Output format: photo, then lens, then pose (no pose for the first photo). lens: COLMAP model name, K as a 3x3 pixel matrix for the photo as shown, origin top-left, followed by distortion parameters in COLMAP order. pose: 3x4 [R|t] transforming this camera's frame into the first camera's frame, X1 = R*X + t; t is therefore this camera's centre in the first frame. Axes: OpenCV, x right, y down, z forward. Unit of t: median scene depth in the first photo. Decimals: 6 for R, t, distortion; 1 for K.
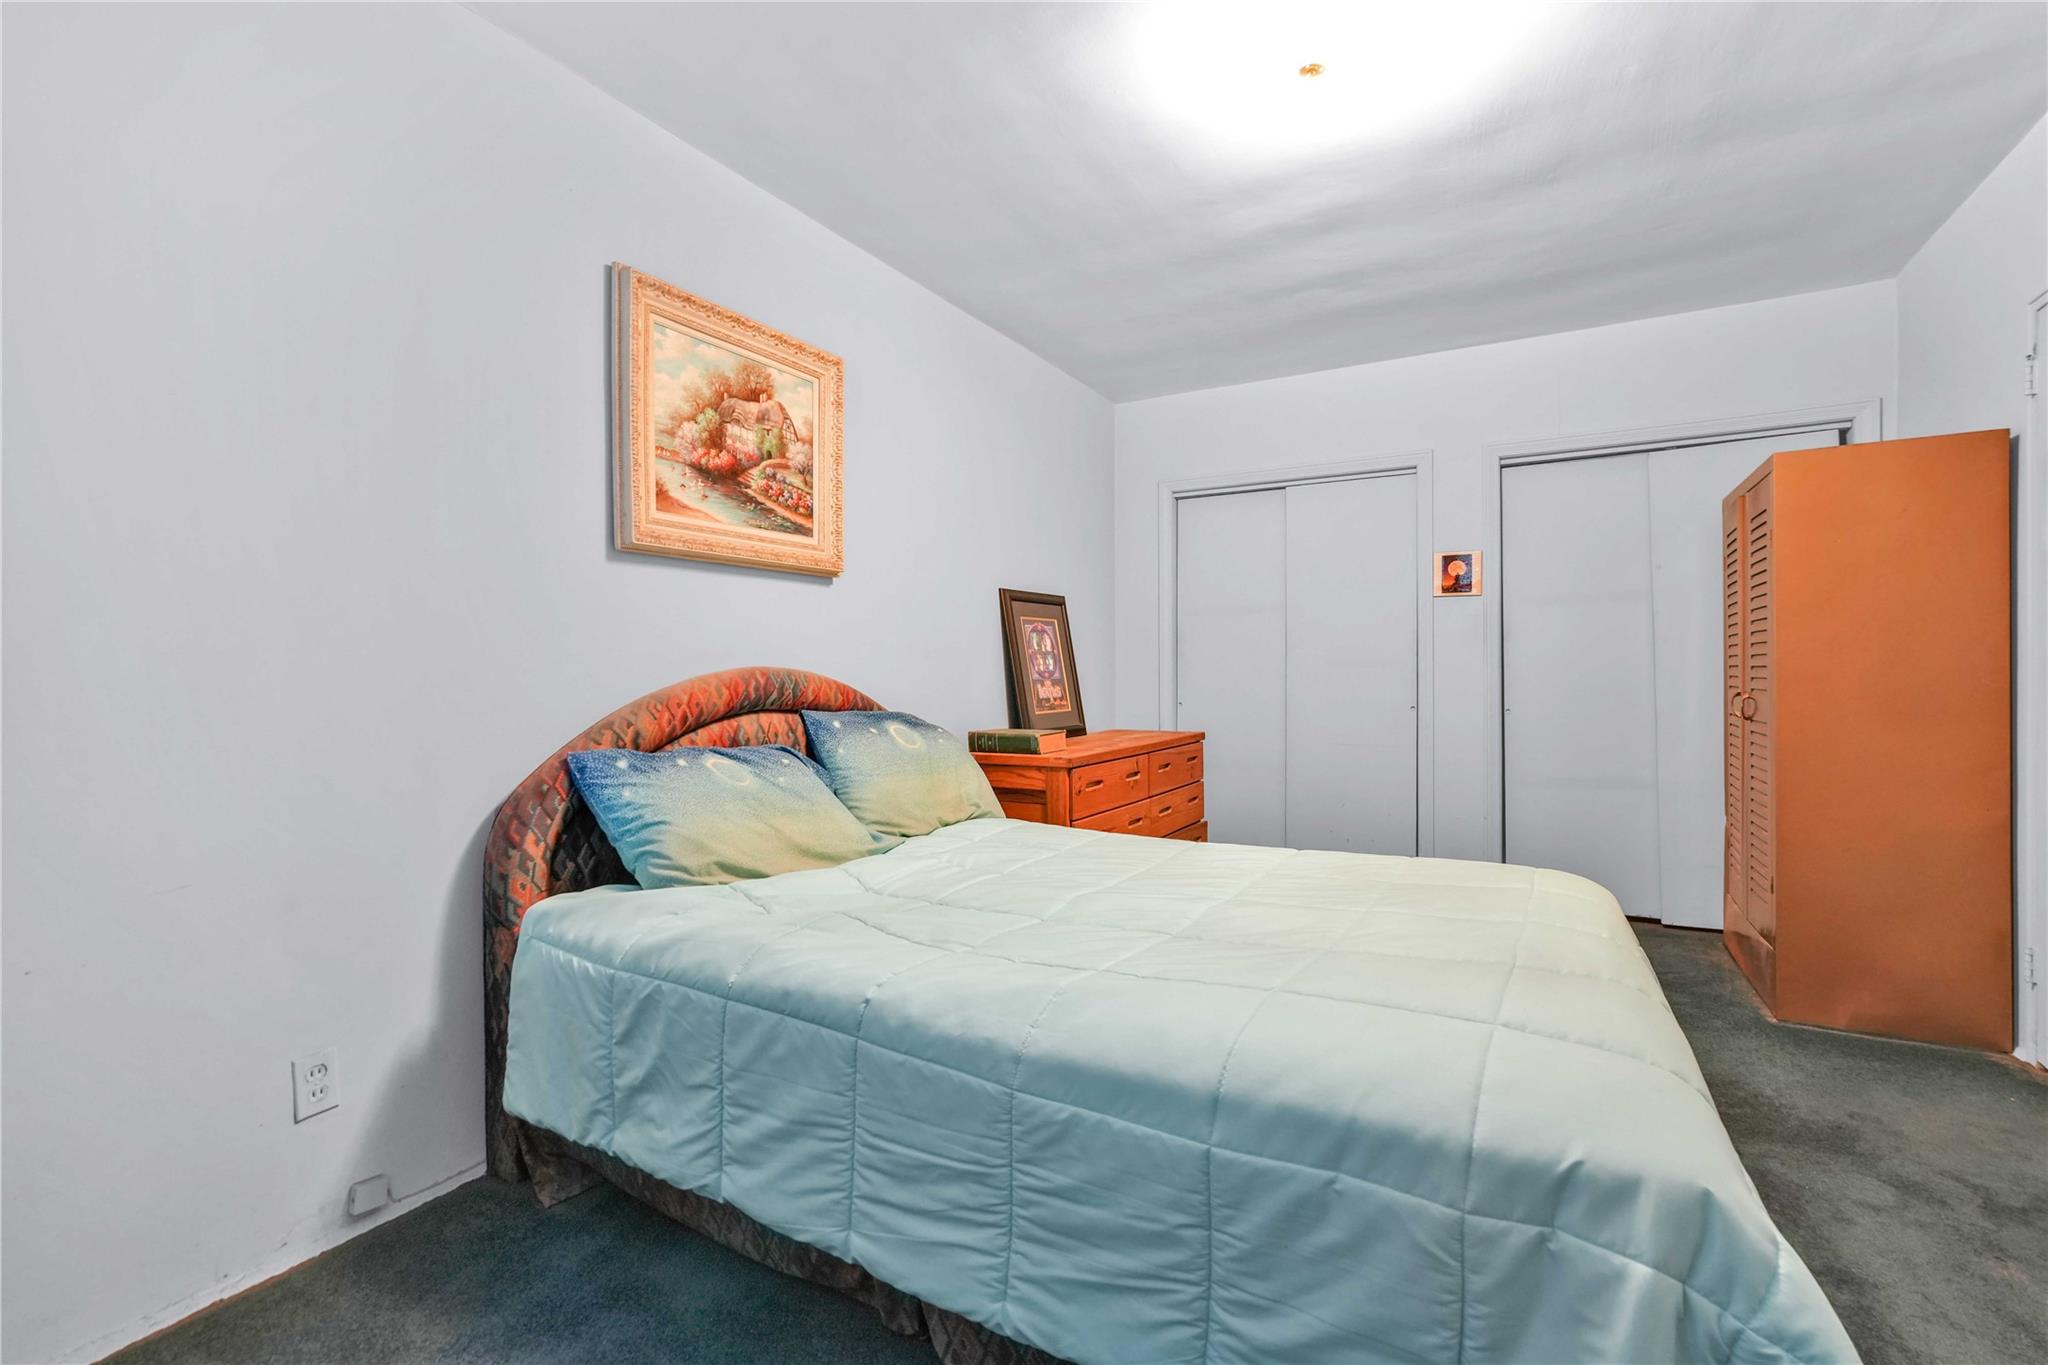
lens RADIAL K [[912.3, 0, 1027.5], [0, 912.3, 681.7], [0, 0, 1]] dist [-0.010986, 0.007557]
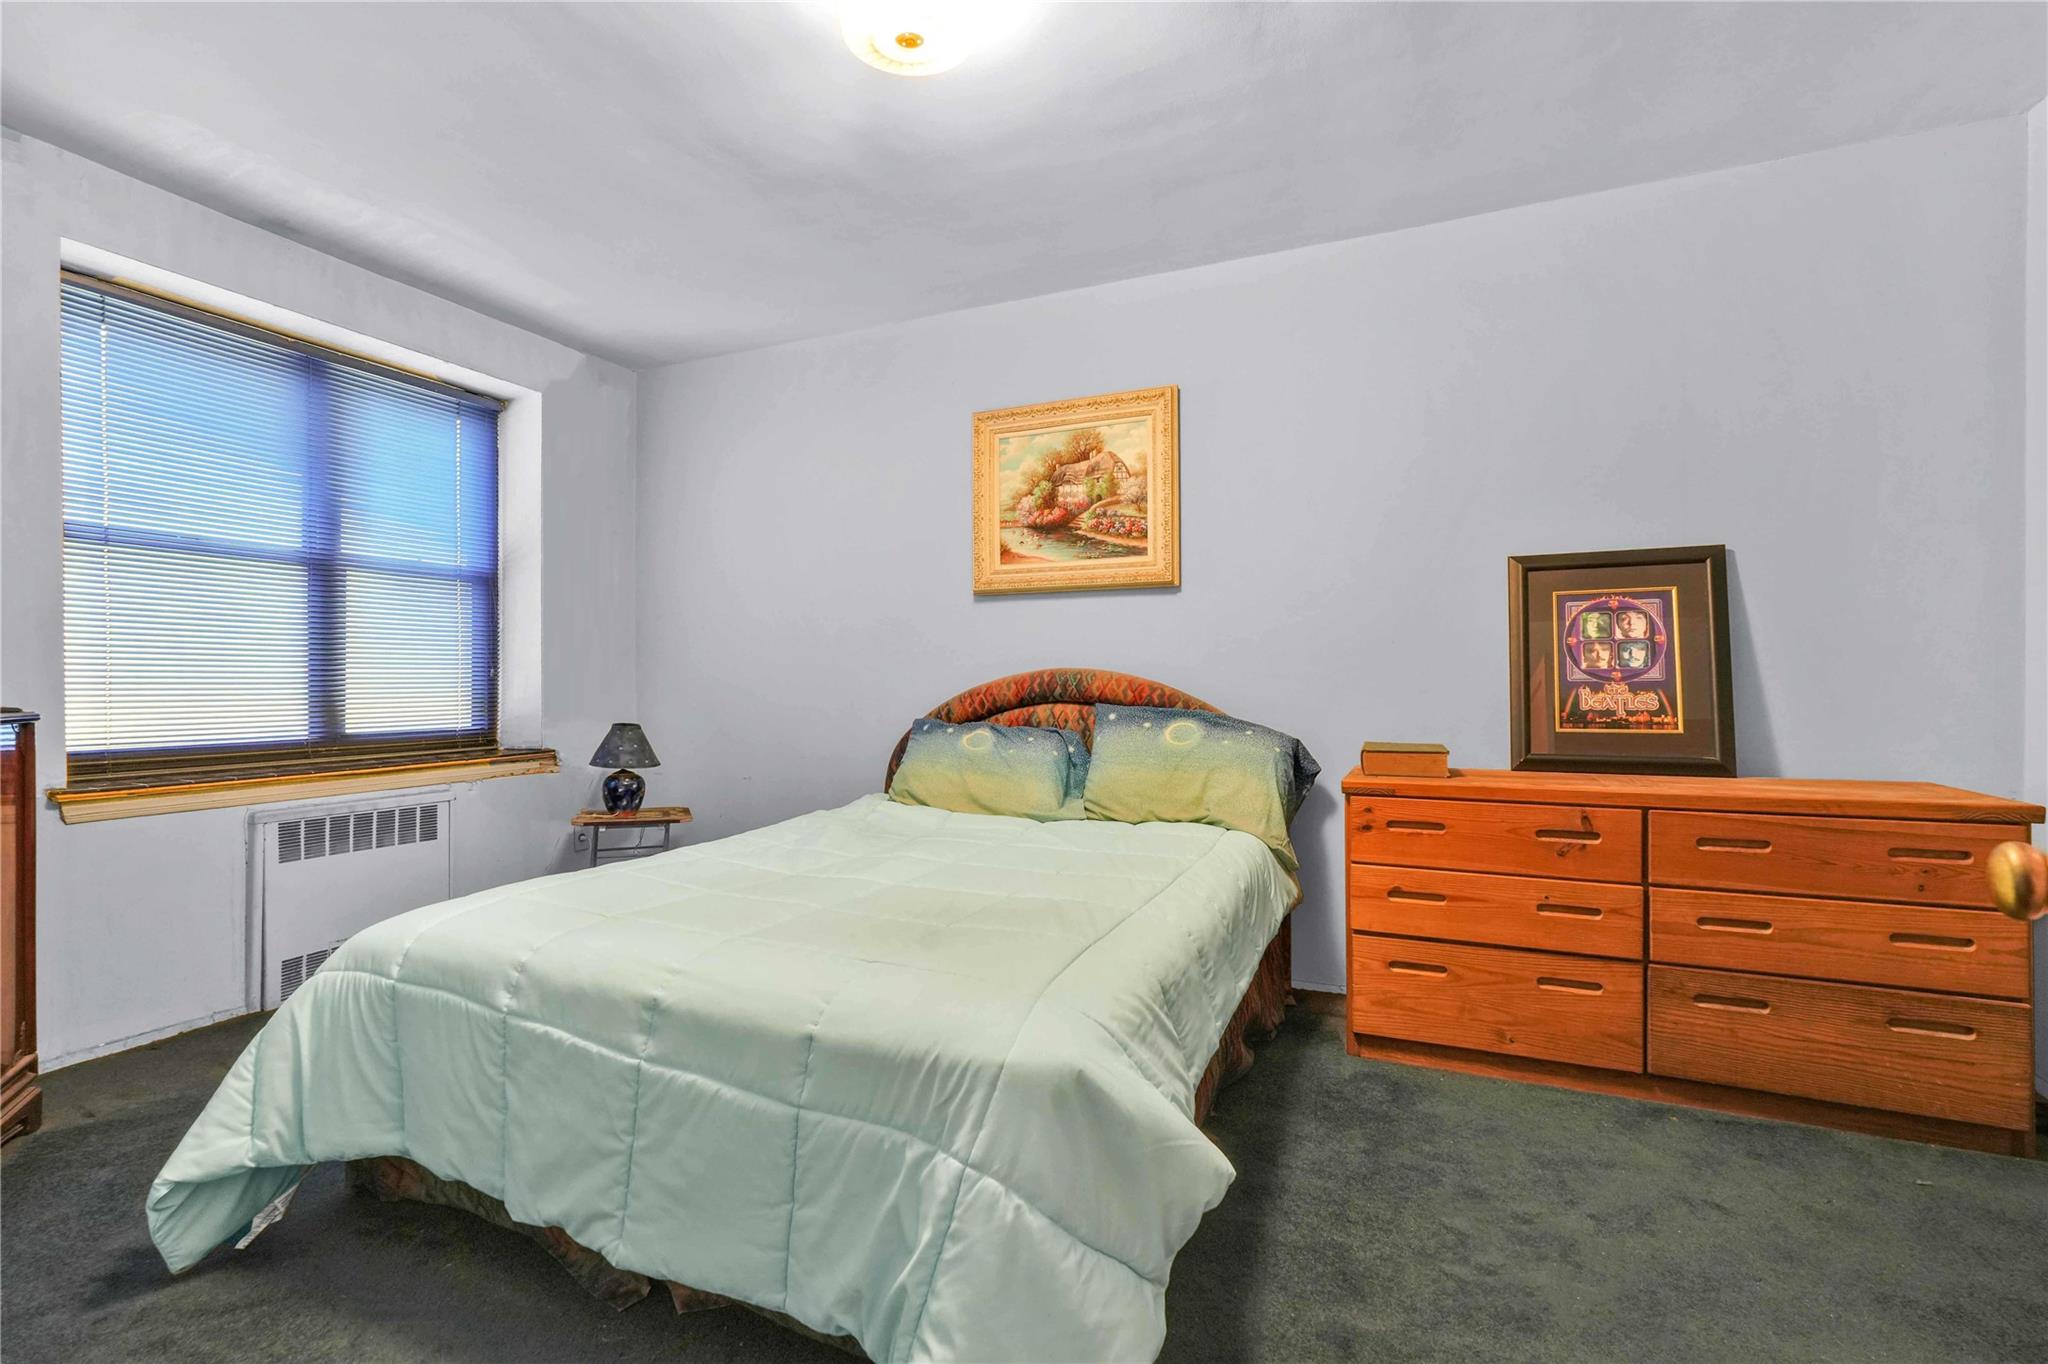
lens RADIAL K [[912.3, 0, 1020.6], [0, 912.3, 690.0], [0, 0, 1]] dist [-0.010986, 0.007557]
pose [[0.108470, 0.012675, -0.994019, 0.971370], [-0.009857, 0.999883, 0.011675, 0.000033], [0.994051, 0.008532, 0.108582, 0.780857]]
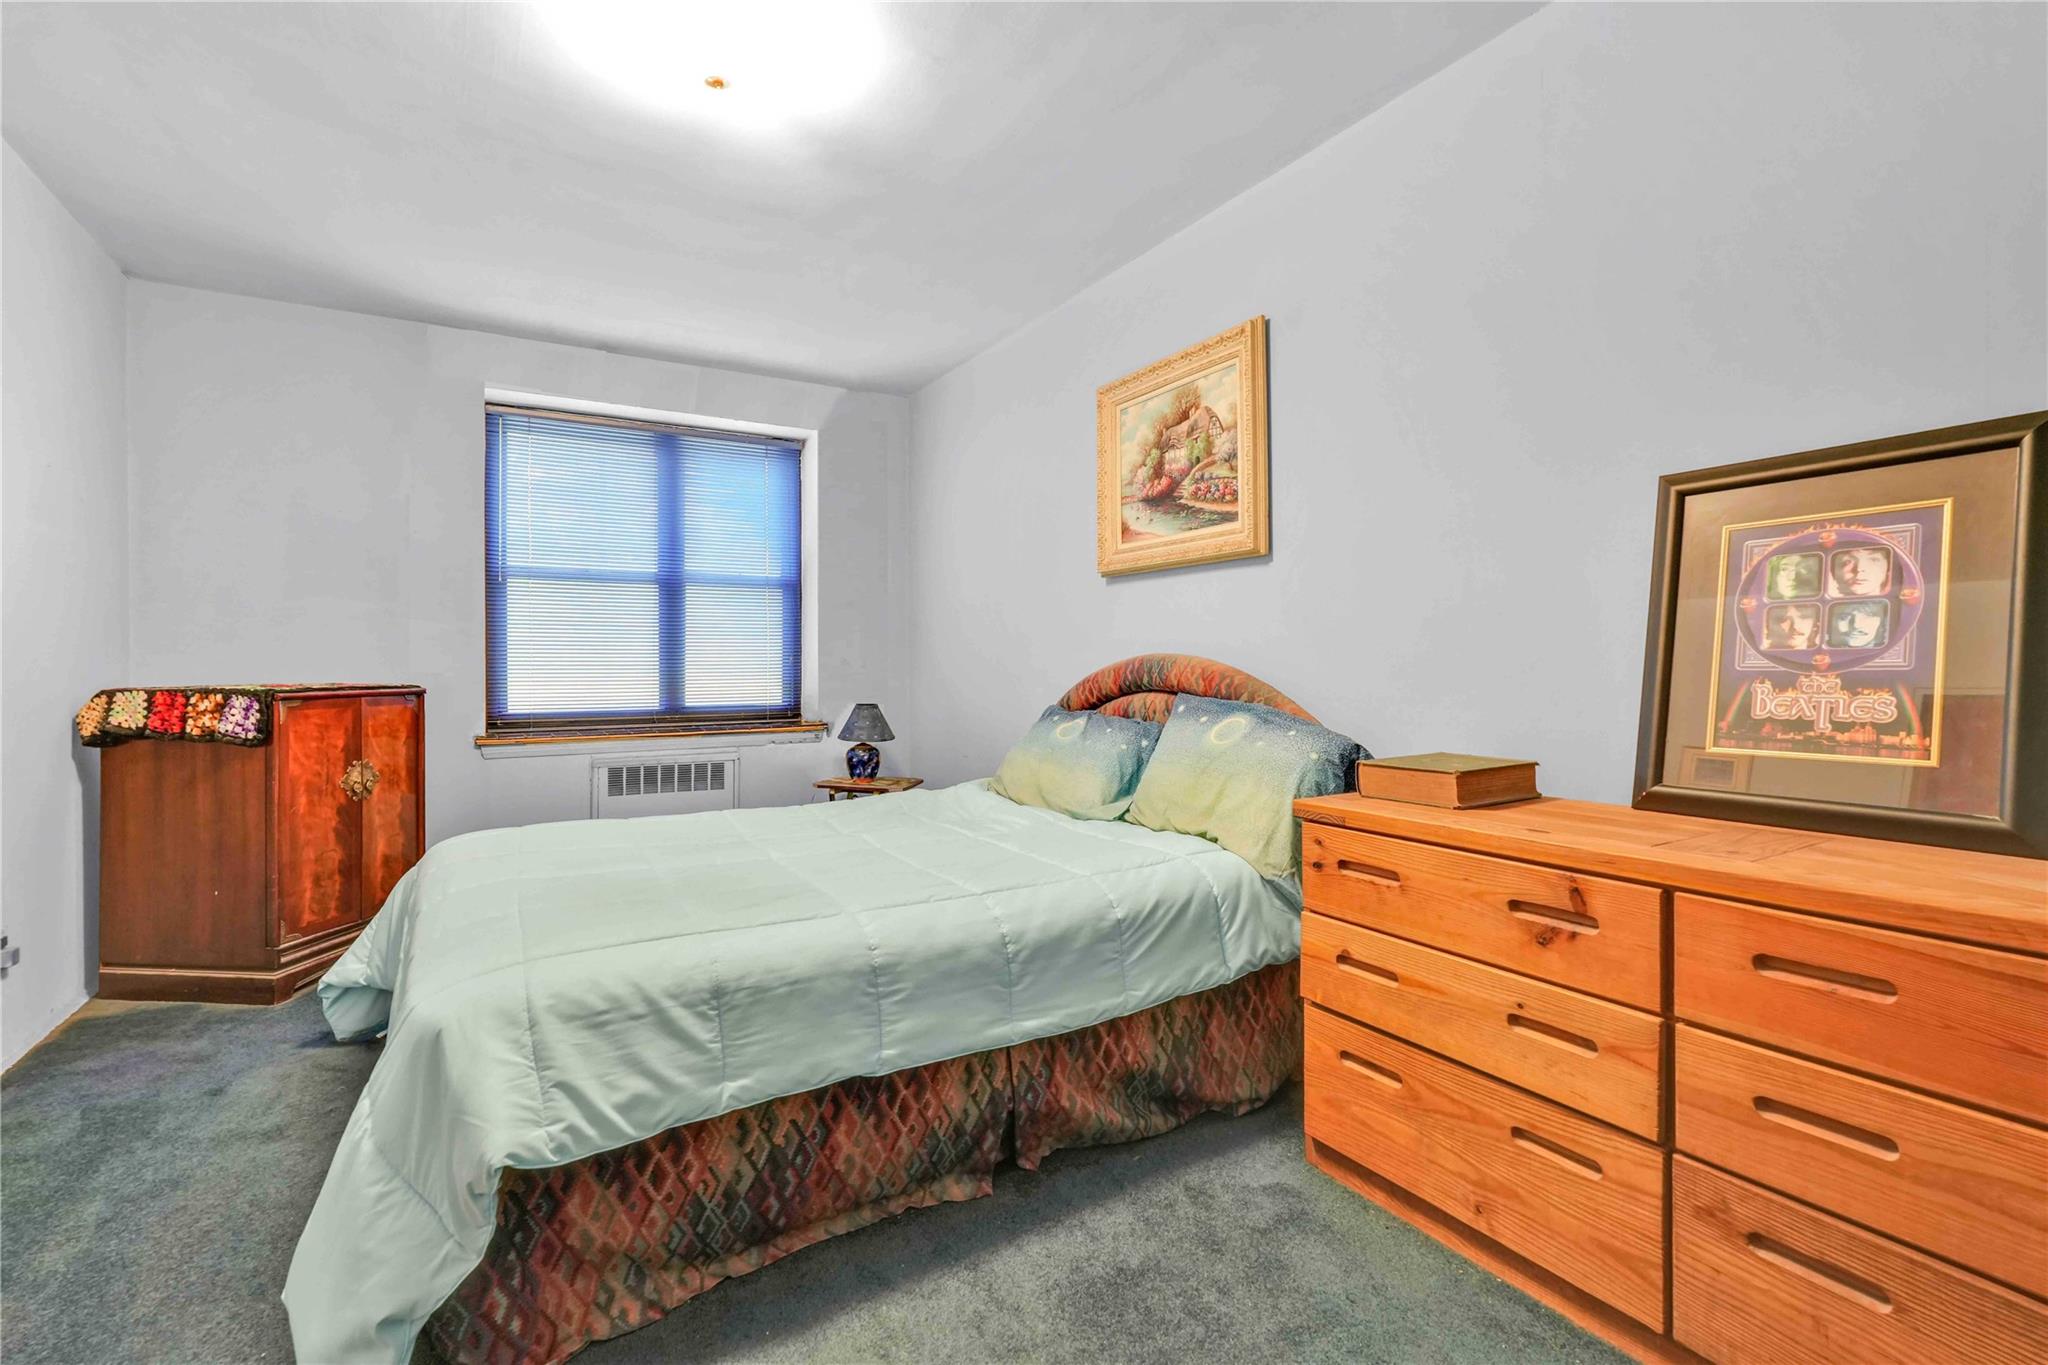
lens RADIAL K [[912.3, 0, 1017.3], [0, 912.3, 666.6], [0, 0, 1]] dist [-0.010986, 0.007557]
pose [[-0.487764, 0.007276, -0.872945, 0.804778], [-0.004344, 0.999933, 0.010762, -0.011486], [0.872965, 0.009042, -0.487699, 1.384719]]
